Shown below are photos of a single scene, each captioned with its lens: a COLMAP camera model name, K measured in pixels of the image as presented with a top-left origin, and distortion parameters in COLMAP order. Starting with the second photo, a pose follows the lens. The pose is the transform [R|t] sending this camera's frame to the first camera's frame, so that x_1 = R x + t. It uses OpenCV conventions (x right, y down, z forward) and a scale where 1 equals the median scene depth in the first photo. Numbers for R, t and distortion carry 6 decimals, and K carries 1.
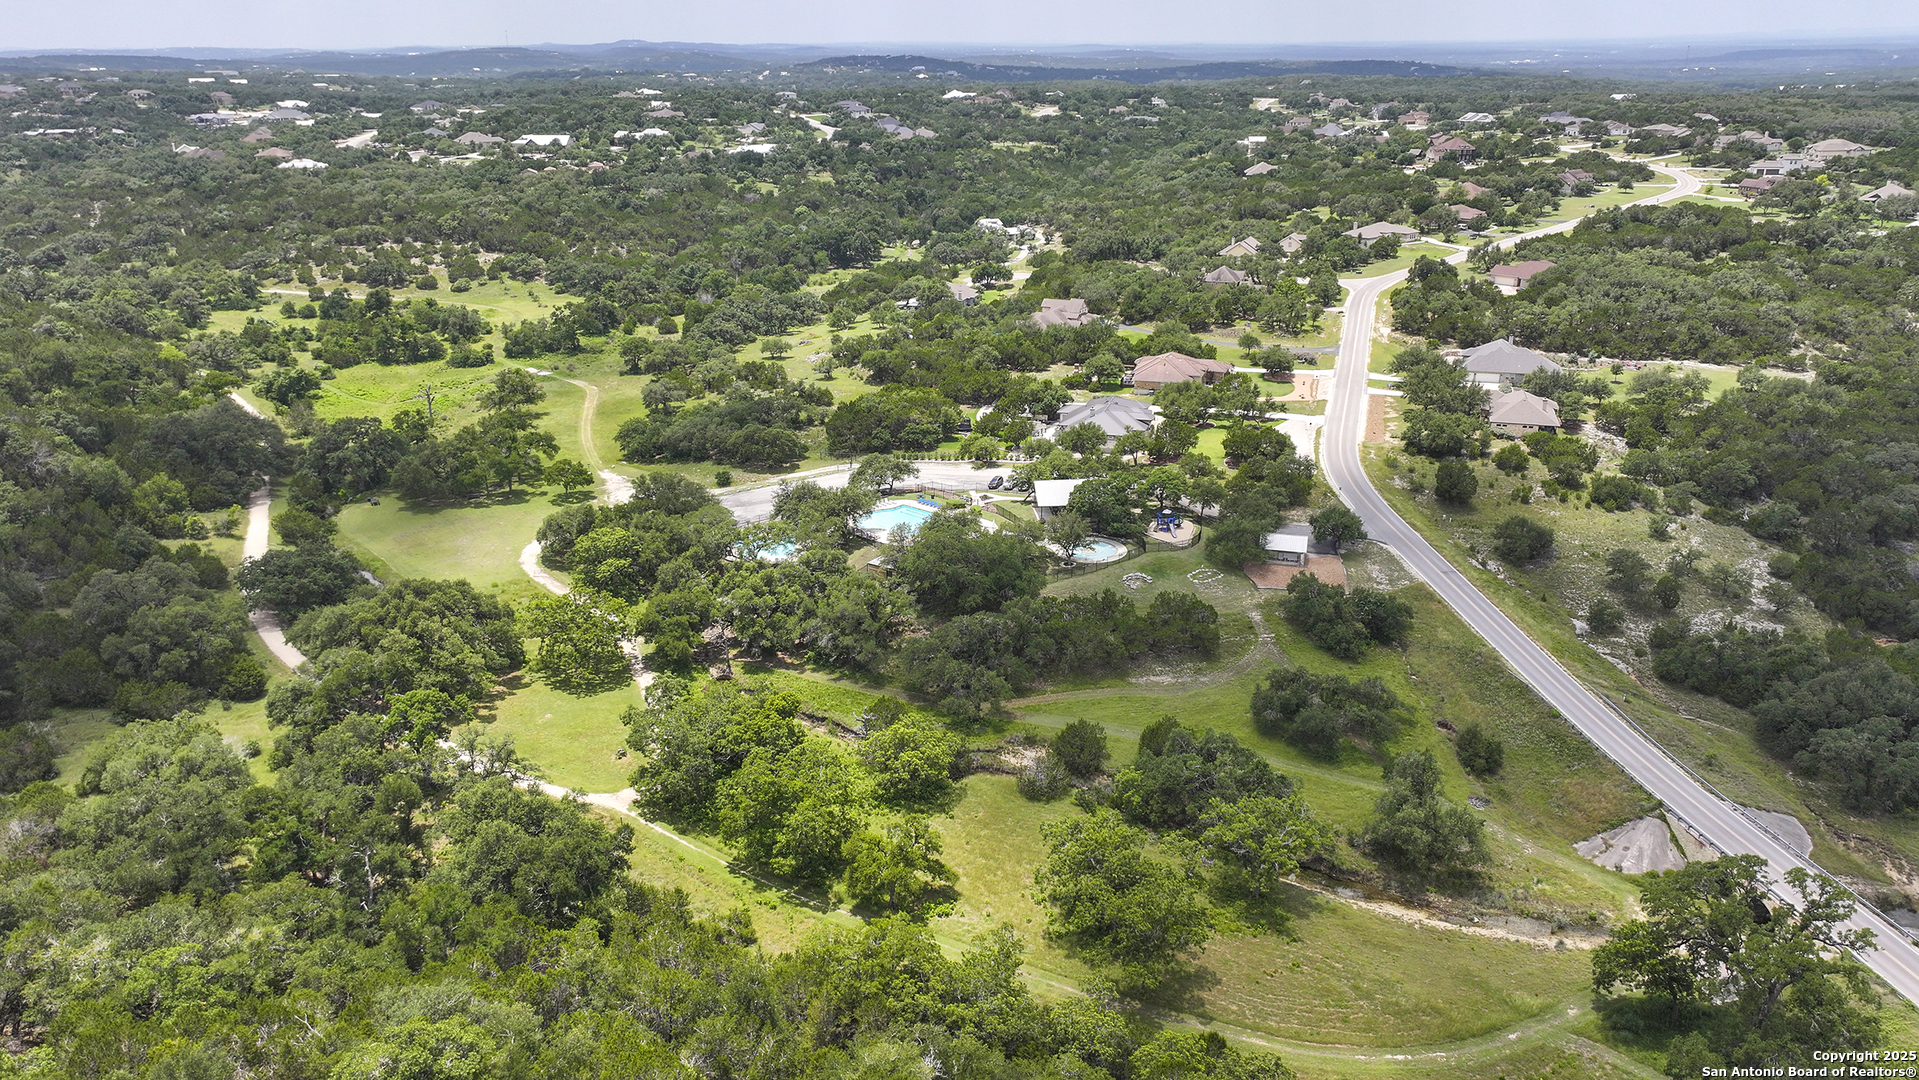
lens RADIAL K [[1364.7, 0, 959.6], [0, 1364.7, 540.1], [0, 0, 1]] dist [0.009473, 0.003865]
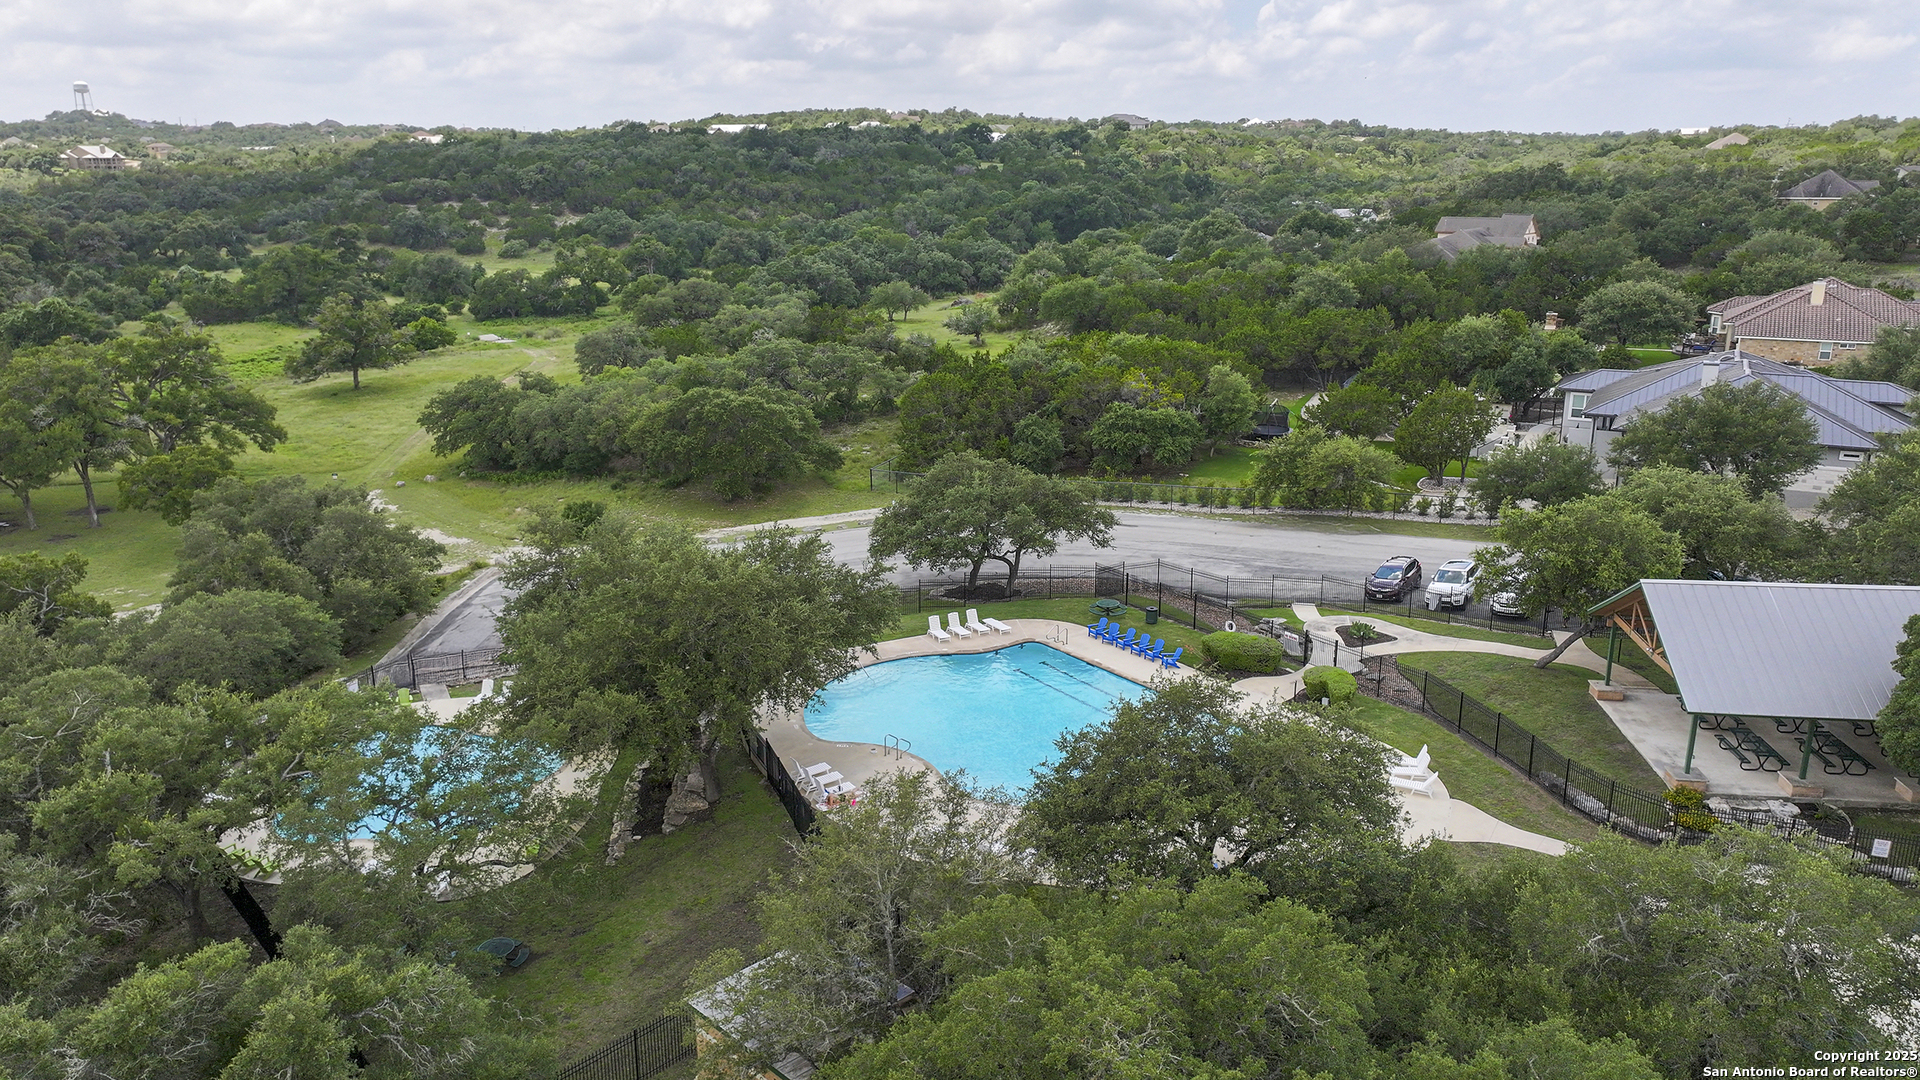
lens RADIAL K [[1365.4, 0, 959.8], [0, 1365.4, 540.7], [0, 0, 1]] dist [0.009473, 0.003865]
pose [[0.978739, 0.059549, -0.196276, -0.005281], [-0.073429, 0.995231, -0.064209, -0.025248], [0.191516, 0.077256, 0.978444, 0.689301]]
